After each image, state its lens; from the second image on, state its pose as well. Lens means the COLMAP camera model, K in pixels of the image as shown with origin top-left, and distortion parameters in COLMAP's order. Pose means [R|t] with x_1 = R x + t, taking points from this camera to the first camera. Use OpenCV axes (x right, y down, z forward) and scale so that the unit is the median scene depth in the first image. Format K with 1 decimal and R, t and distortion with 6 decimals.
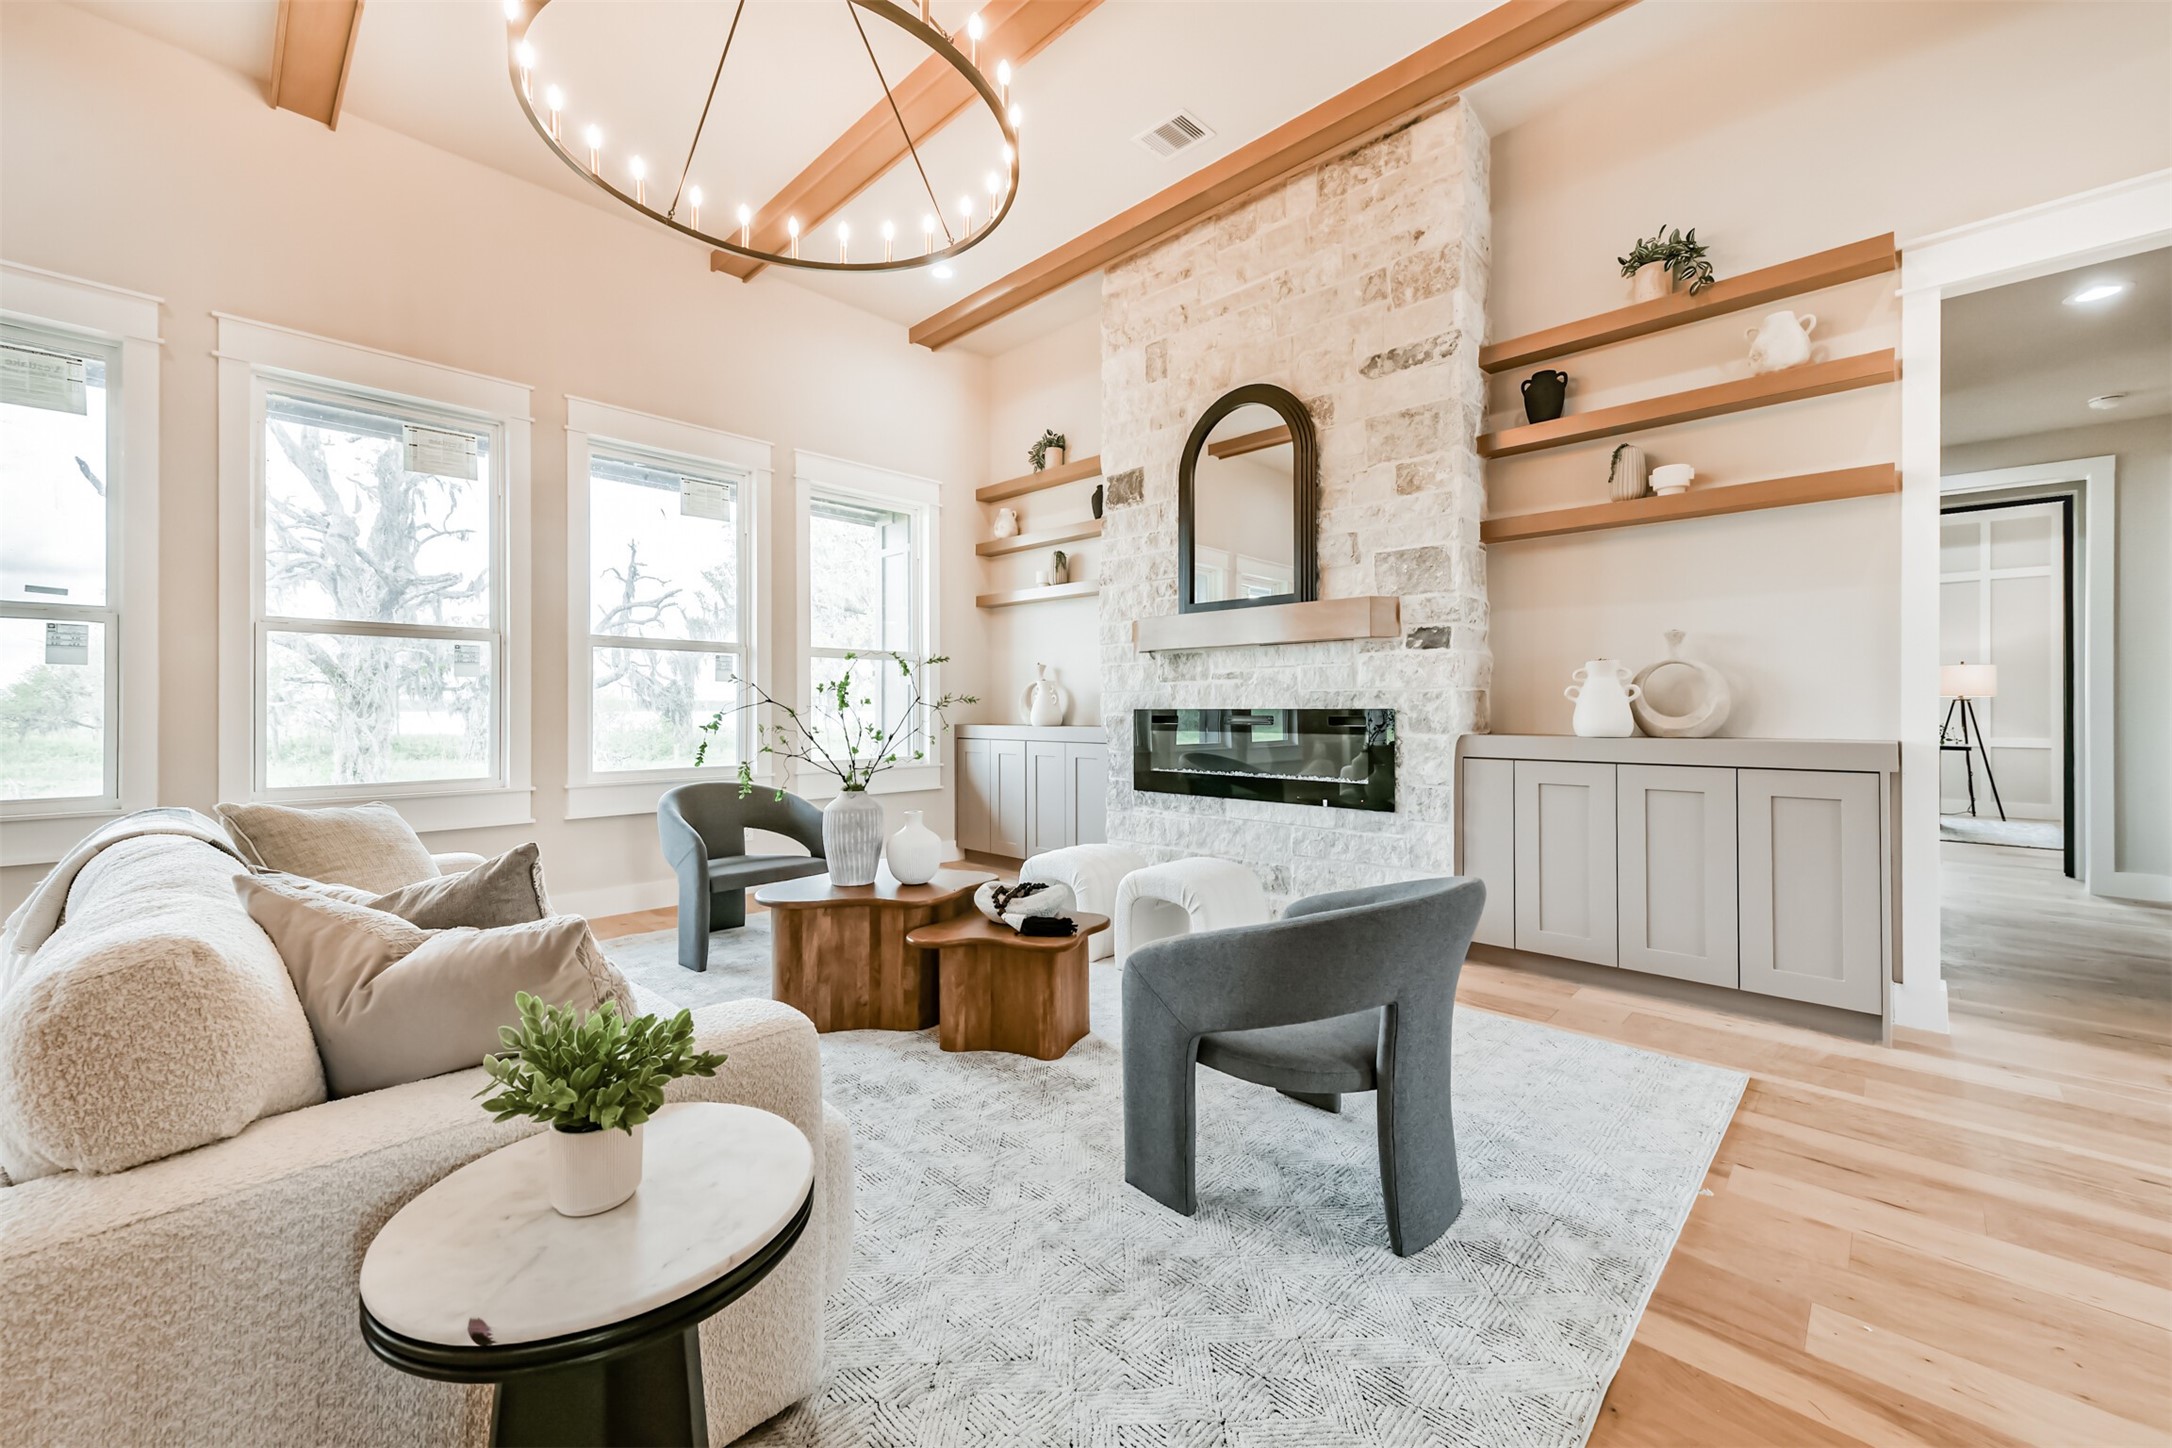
lens RADIAL K [[847.1, 0, 1087.3], [0, 847.1, 709.5], [0, 0, 1]] dist [0.000490, -0.000001]
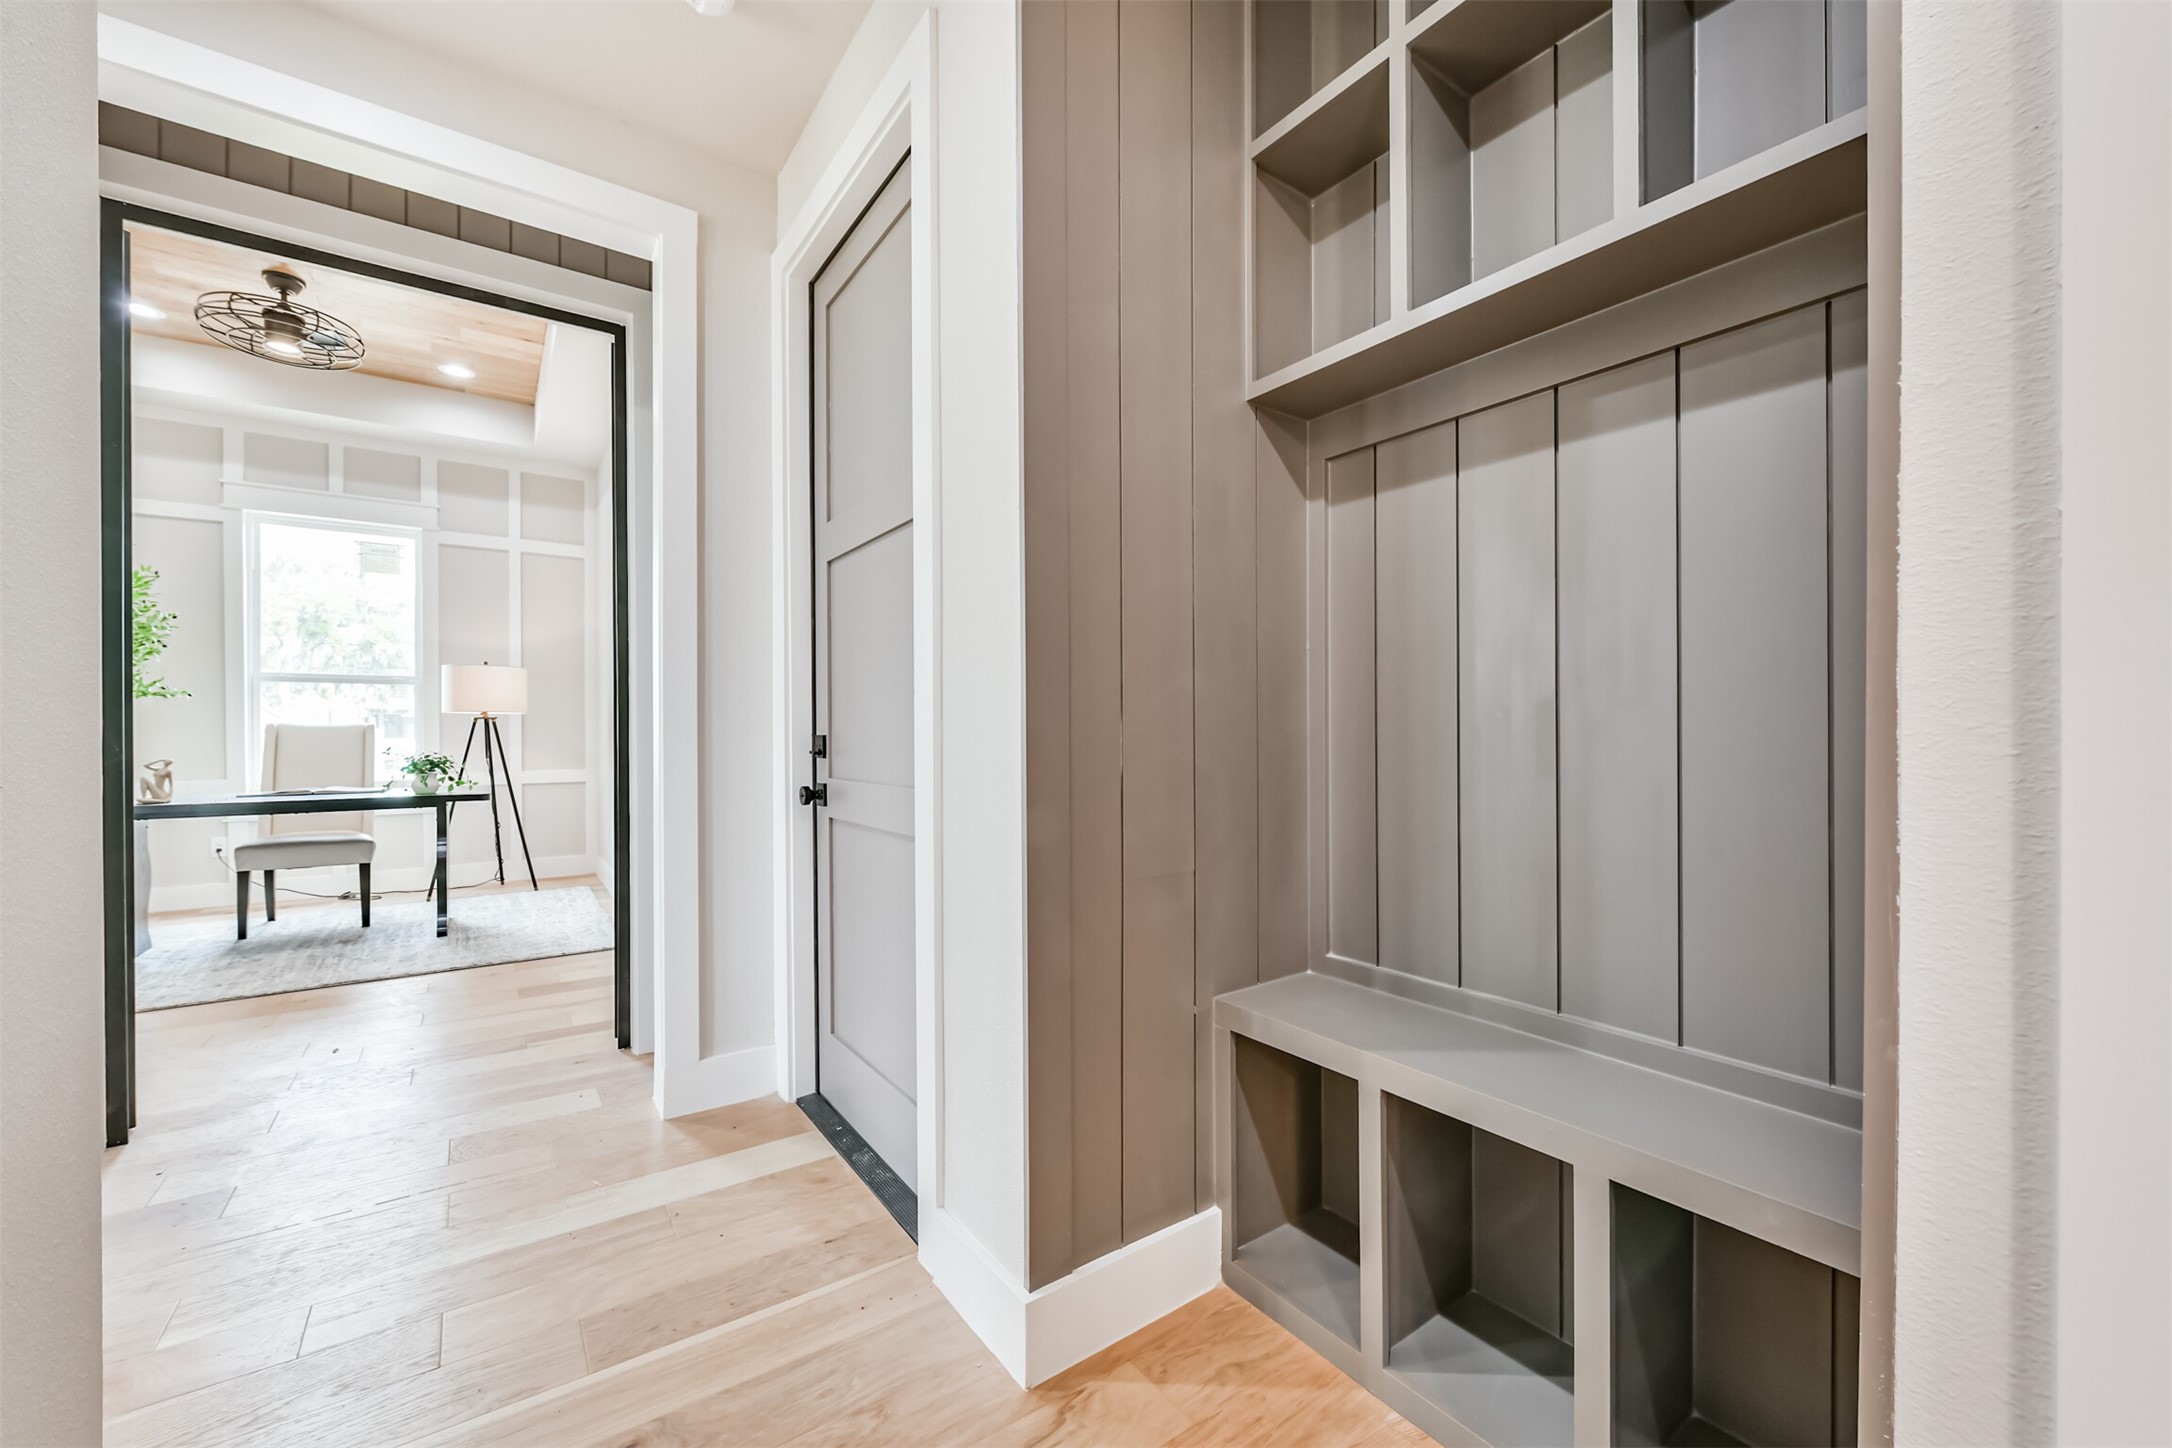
lens RADIAL K [[852.4, 0, 1088.7], [0, 852.4, 733.5], [0, 0, 1]] dist [0.000878, -0.000105]
pose [[0.179907, -0.001773, 0.983682, 0.448012], [0.000913, 0.999998, 0.001635, 0.000123], [-0.983683, 0.000604, 0.179909, 0.402485]]
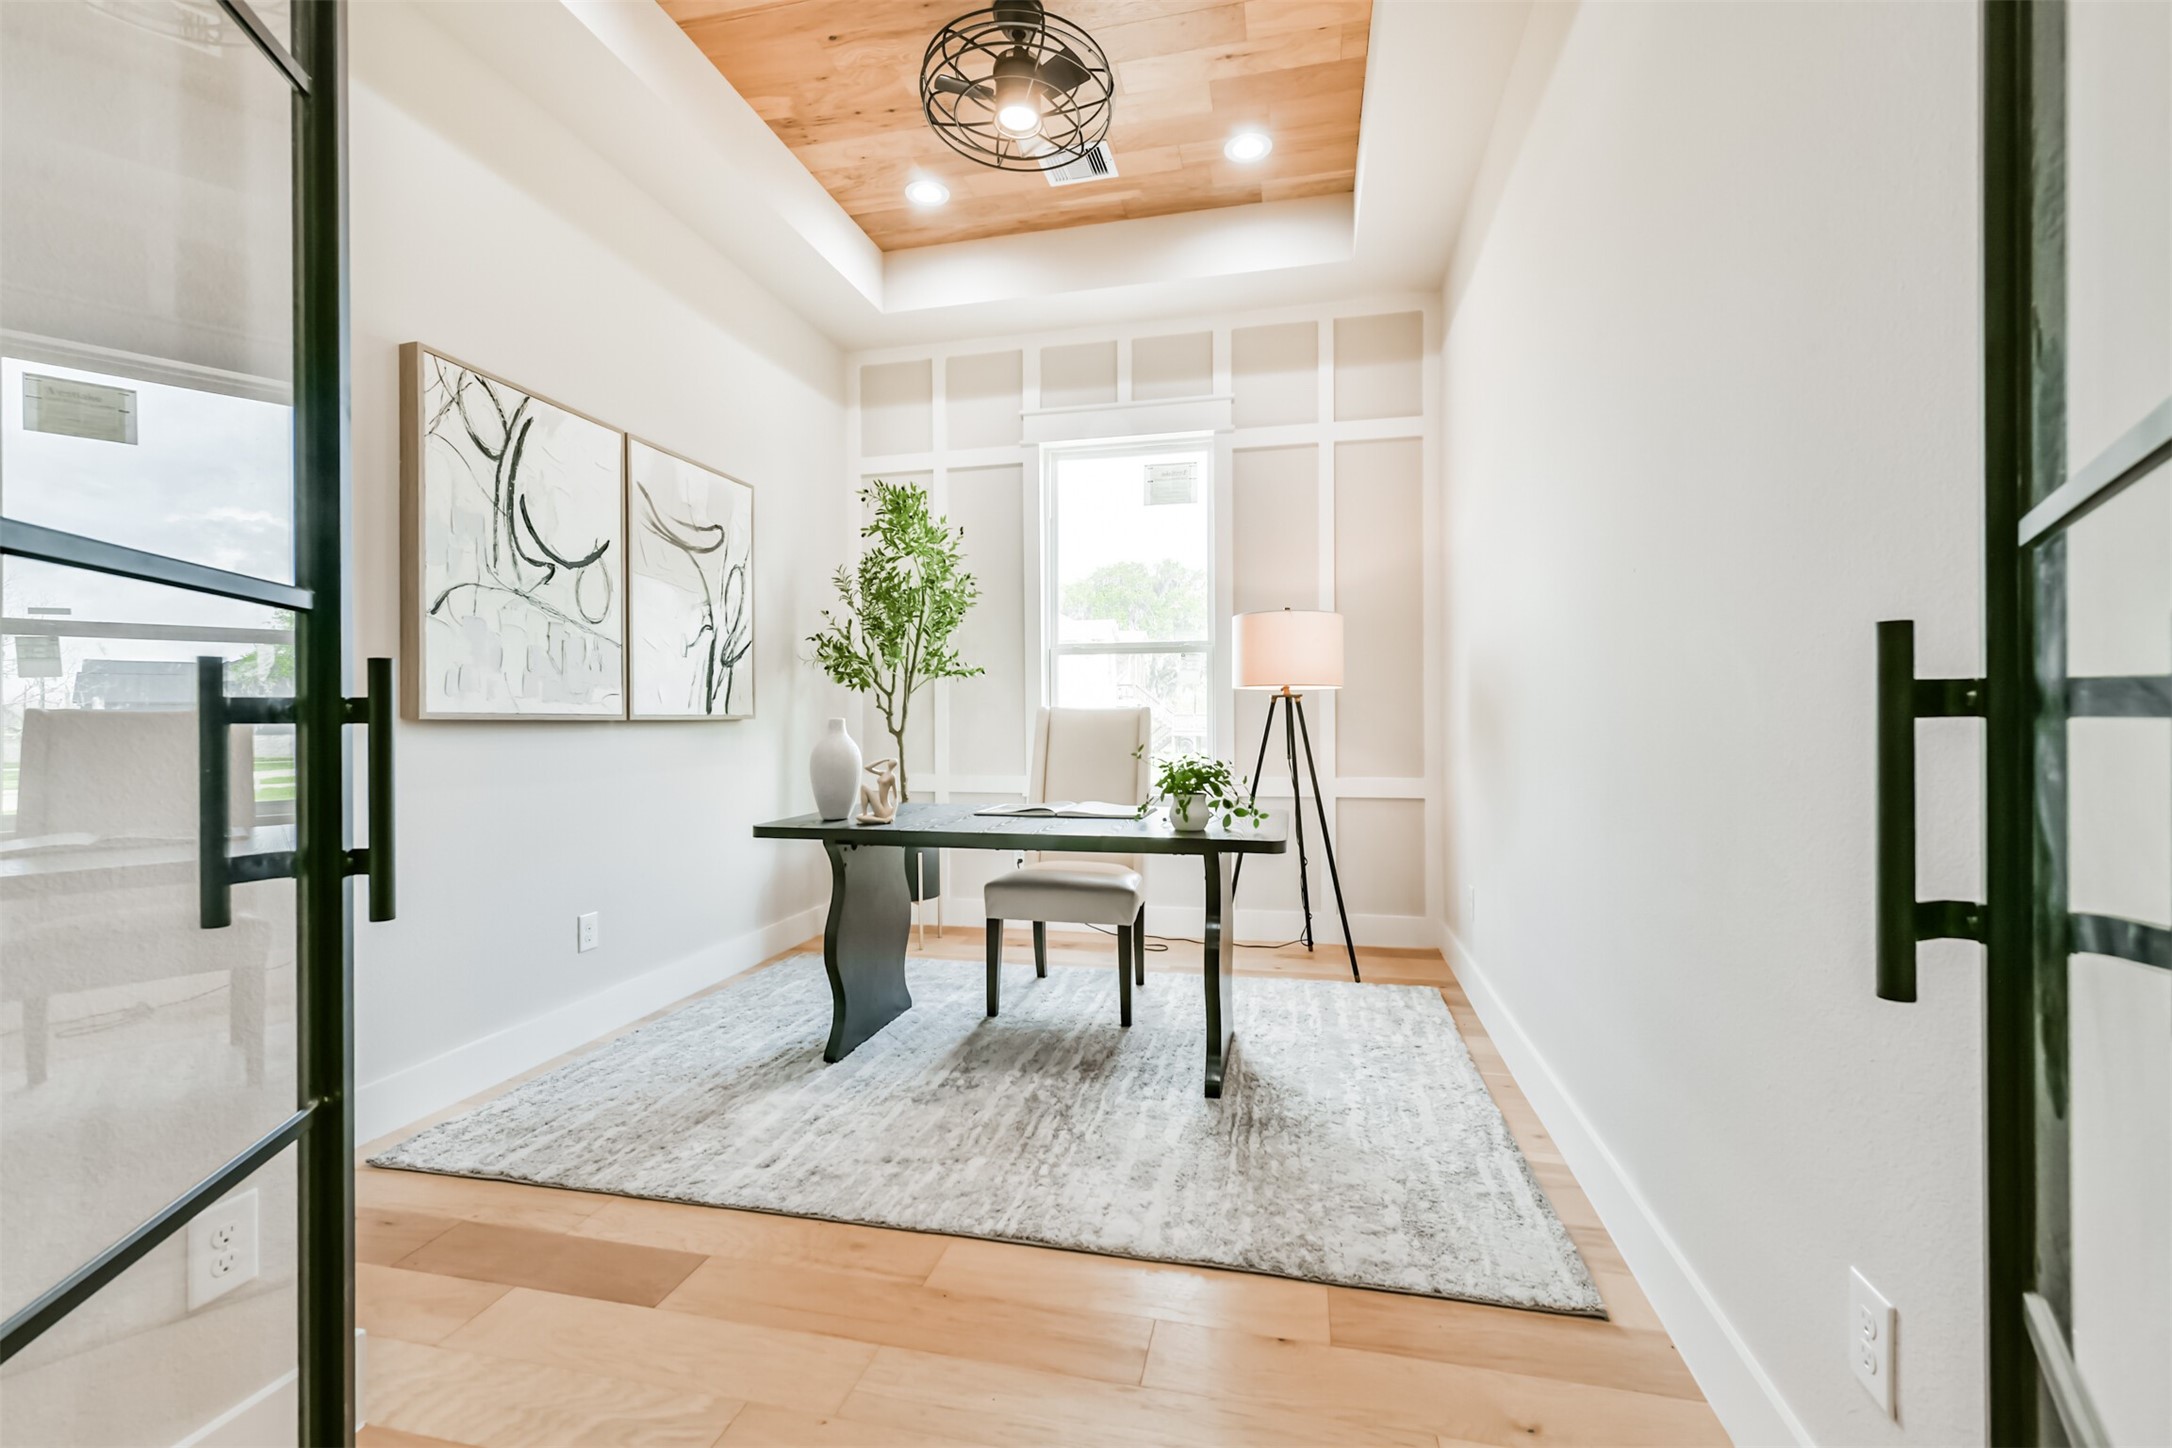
lens RADIAL K [[923.2, 0, 1086.0], [0, 923.2, 724.0], [0, 0, 1]] dist [0.004246, -0.000043]
pose [[0.855352, -0.007795, 0.517988, 0.702240], [0.004493, 0.999961, 0.007630, -0.001156], [-0.518028, -0.004199, 0.855354, 0.651747]]
